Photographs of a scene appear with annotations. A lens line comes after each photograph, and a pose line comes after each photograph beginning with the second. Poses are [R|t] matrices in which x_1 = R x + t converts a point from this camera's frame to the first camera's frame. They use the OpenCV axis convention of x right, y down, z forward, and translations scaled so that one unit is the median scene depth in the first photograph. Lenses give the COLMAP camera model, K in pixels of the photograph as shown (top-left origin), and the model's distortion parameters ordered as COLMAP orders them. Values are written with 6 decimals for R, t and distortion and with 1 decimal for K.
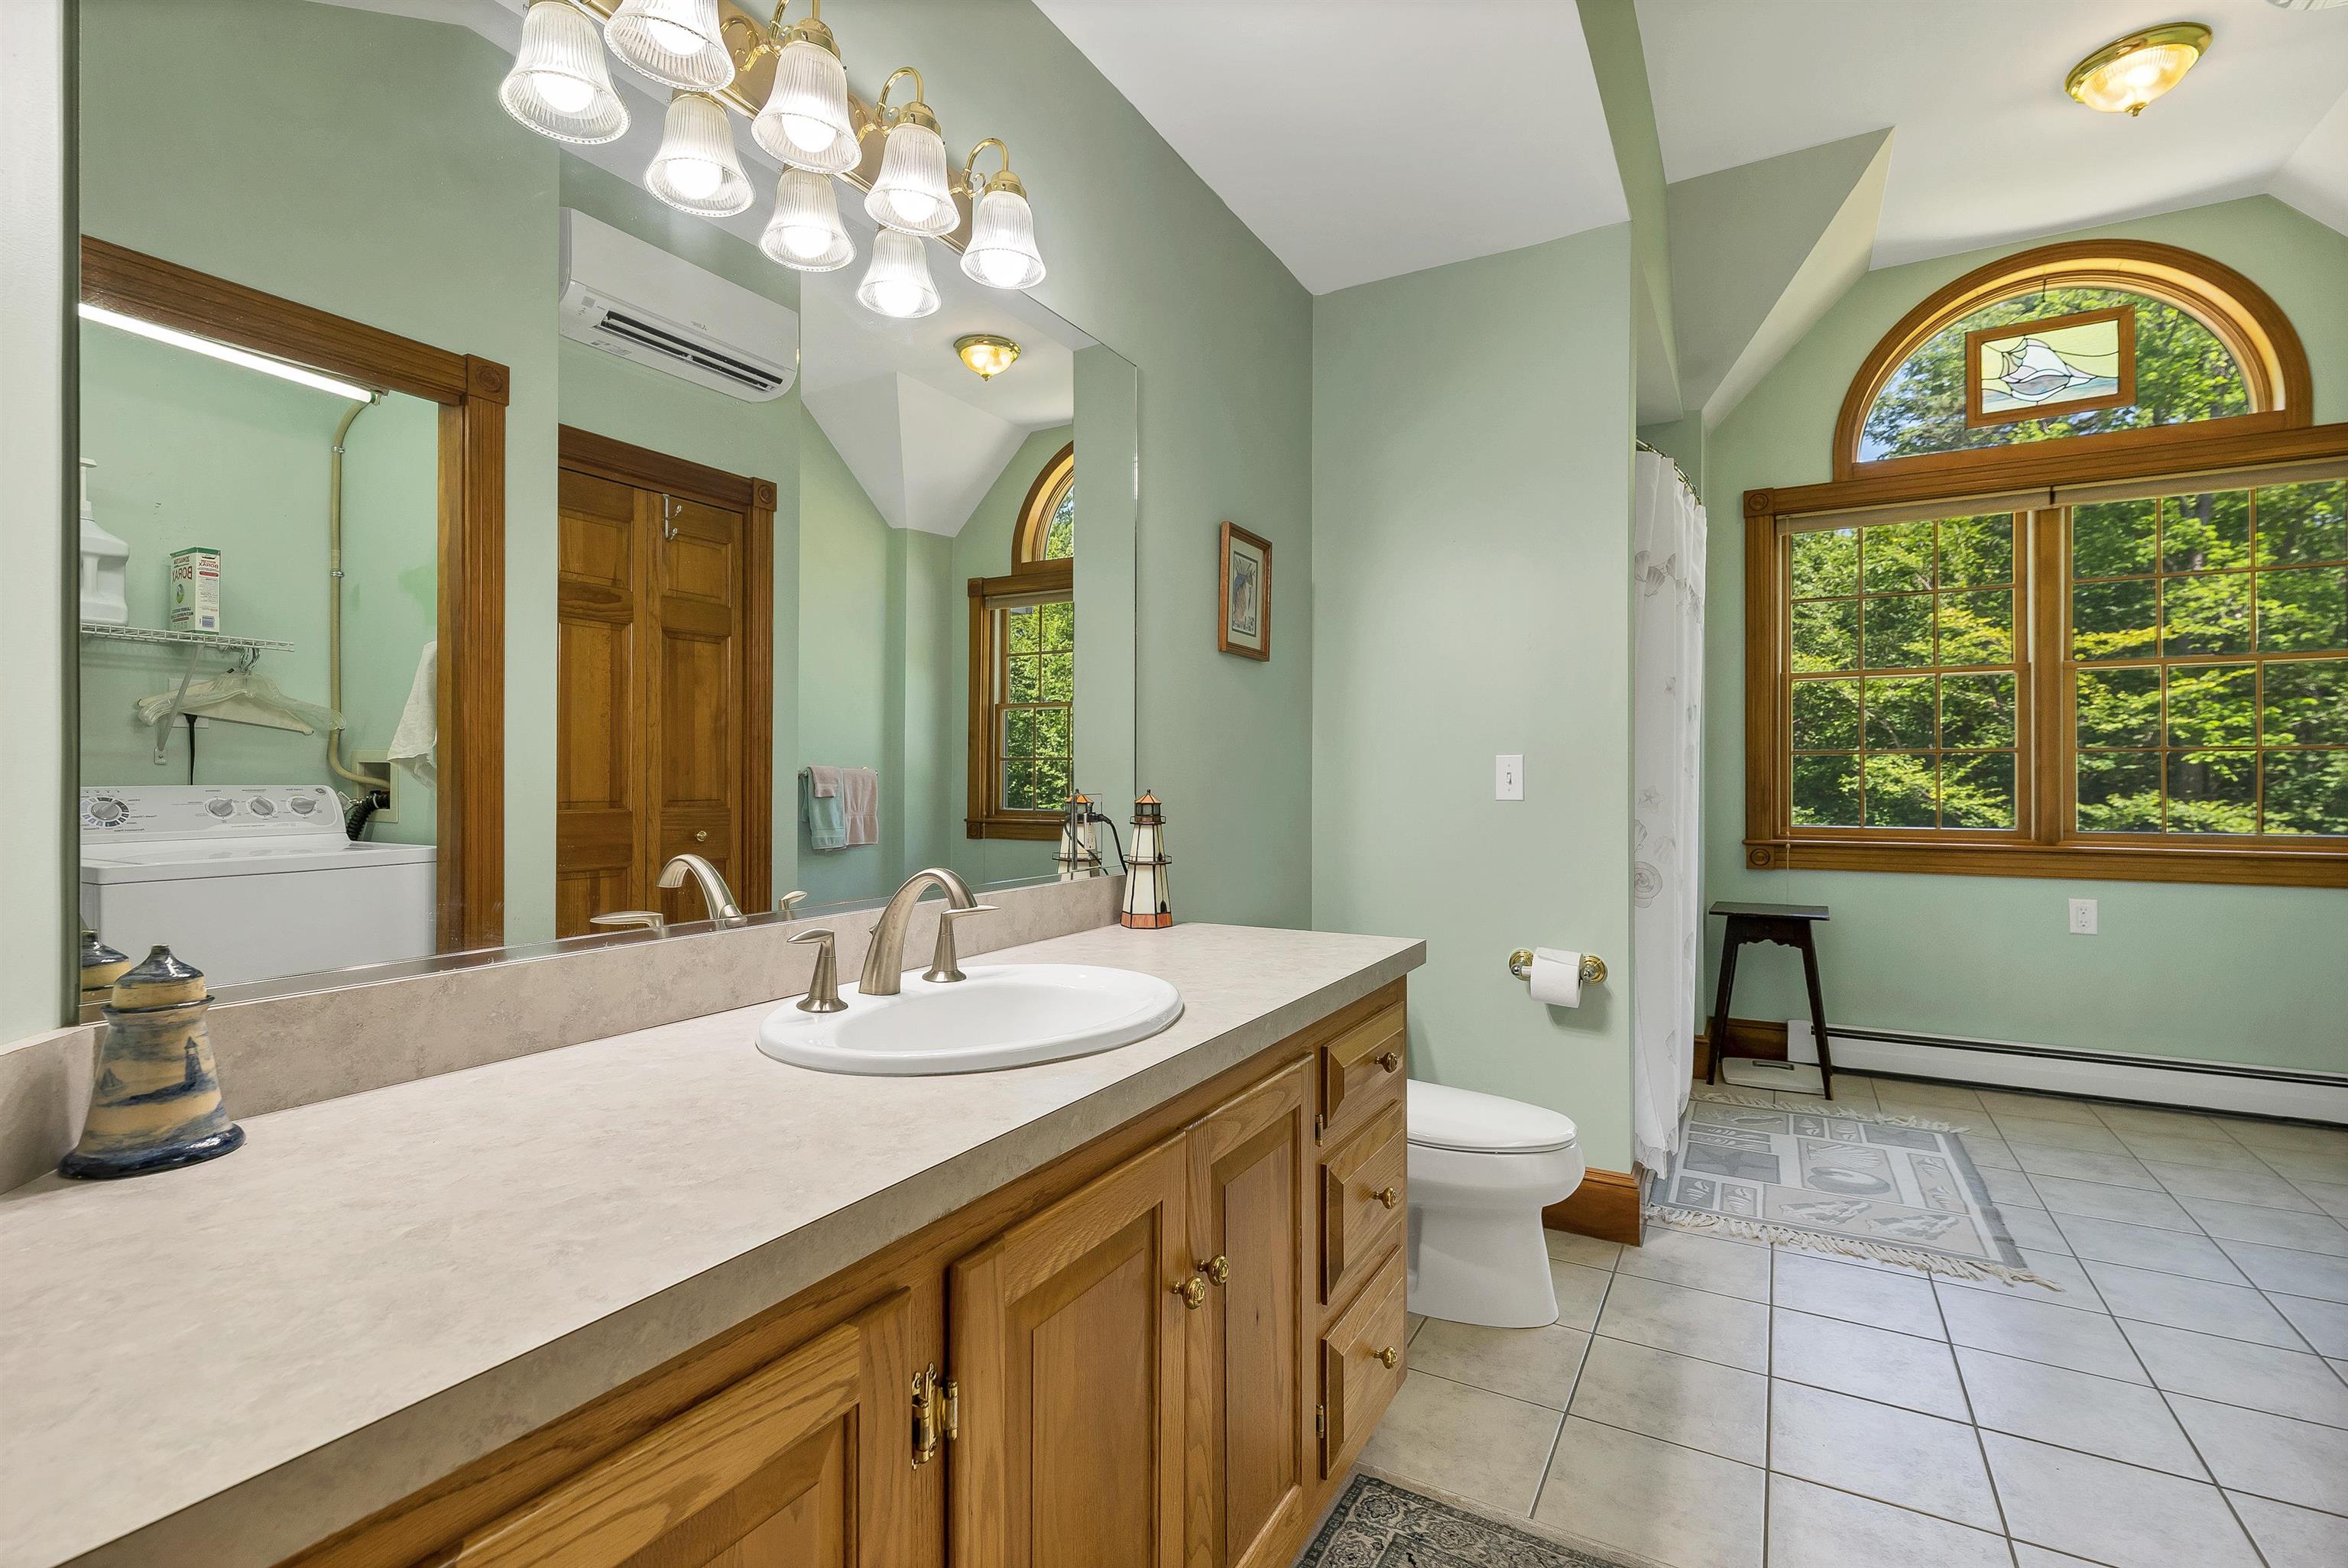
lens RADIAL K [[1084.2, 0, 1155.8], [0, 1084.2, 779.1], [0, 0, 1]] dist [0.000064, 0.000203]
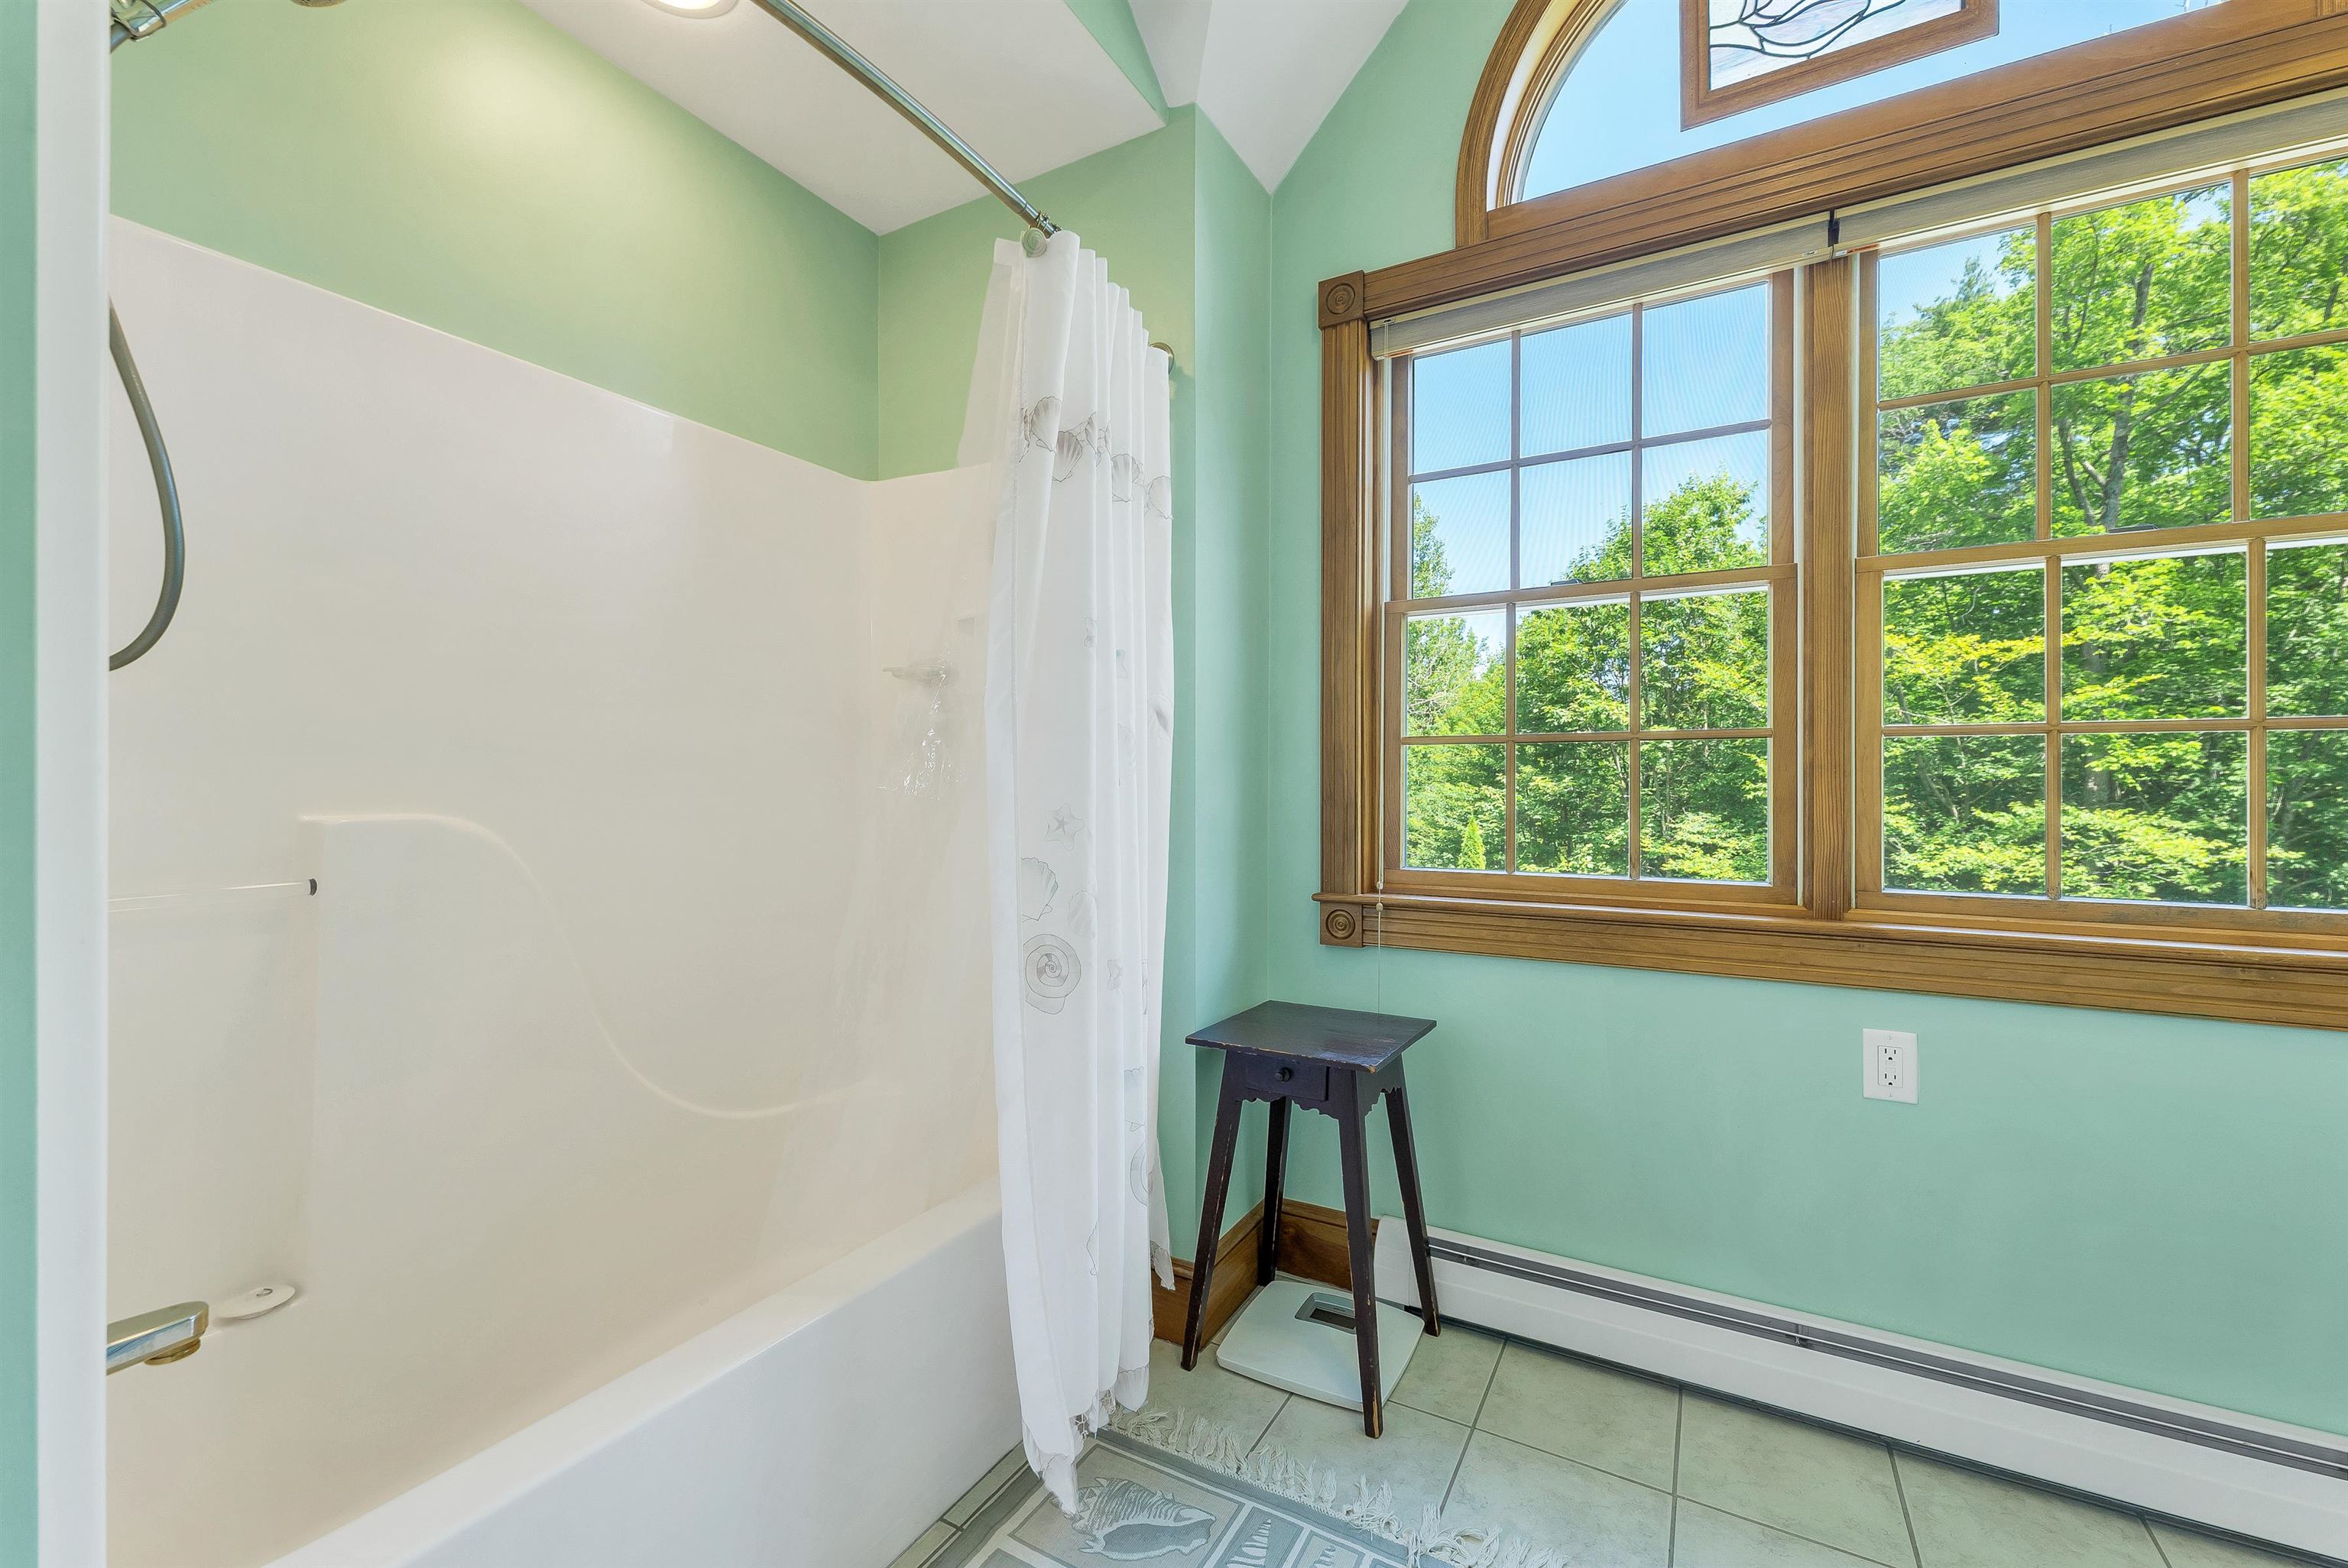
lens RADIAL K [[988.3, 0, 1143.9], [0, 988.3, 779.5], [0, 0, 1]] dist [0.003277, 0.000377]
pose [[0.999989, 0.004247, -0.002007, 0.089591], [-0.004254, 0.999985, -0.003409, -0.000260], [0.001993, 0.003417, 0.999992, 0.095050]]
